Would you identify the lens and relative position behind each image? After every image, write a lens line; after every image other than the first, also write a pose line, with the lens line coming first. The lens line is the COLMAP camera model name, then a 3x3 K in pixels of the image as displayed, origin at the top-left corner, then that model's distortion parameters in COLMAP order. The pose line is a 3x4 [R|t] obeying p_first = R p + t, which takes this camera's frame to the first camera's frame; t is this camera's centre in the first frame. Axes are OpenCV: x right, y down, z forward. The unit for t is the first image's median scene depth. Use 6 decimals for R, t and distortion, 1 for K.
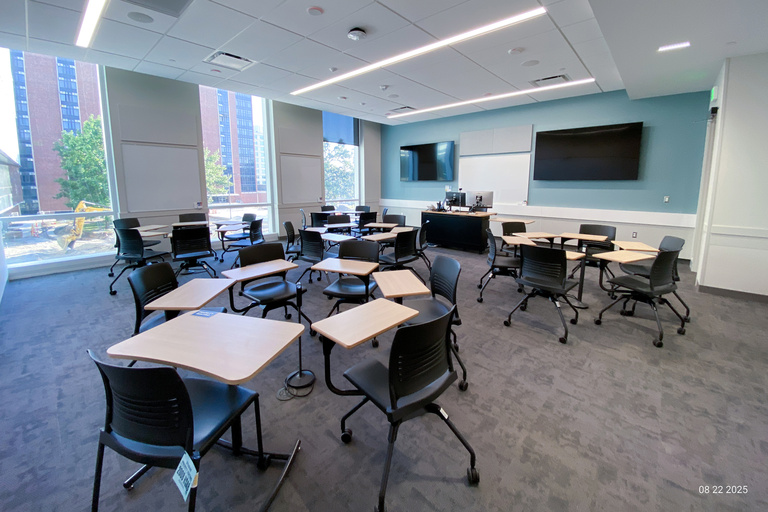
lens RADIAL K [[311.6, 0, 385.9], [0, 311.6, 225.5], [0, 0, 1]] dist [-0.001565, -0.012368]
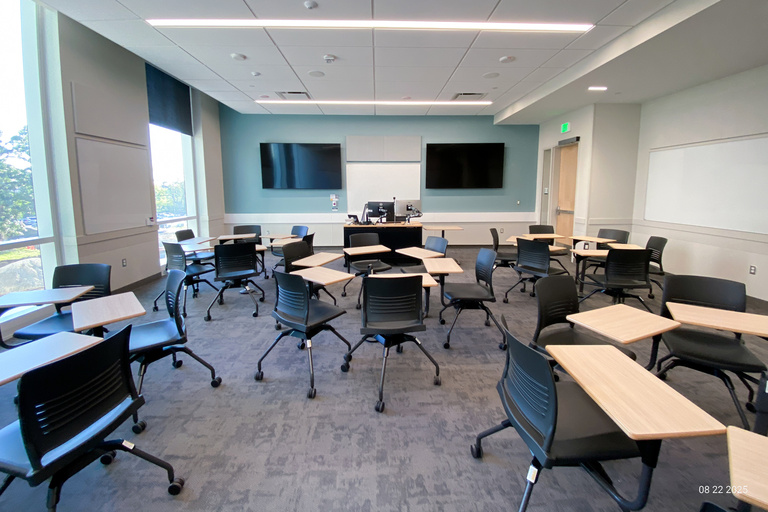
lens RADIAL K [[308.5, 0, 385.8], [0, 308.5, 228.8], [0, 0, 1]] dist [0.028468, -0.024102]
pose [[0.726918, -0.086181, 0.681295, -0.355350], [0.094638, 0.995200, 0.024914, -0.049813], [-0.680172, 0.046366, 0.731584, 0.335493]]
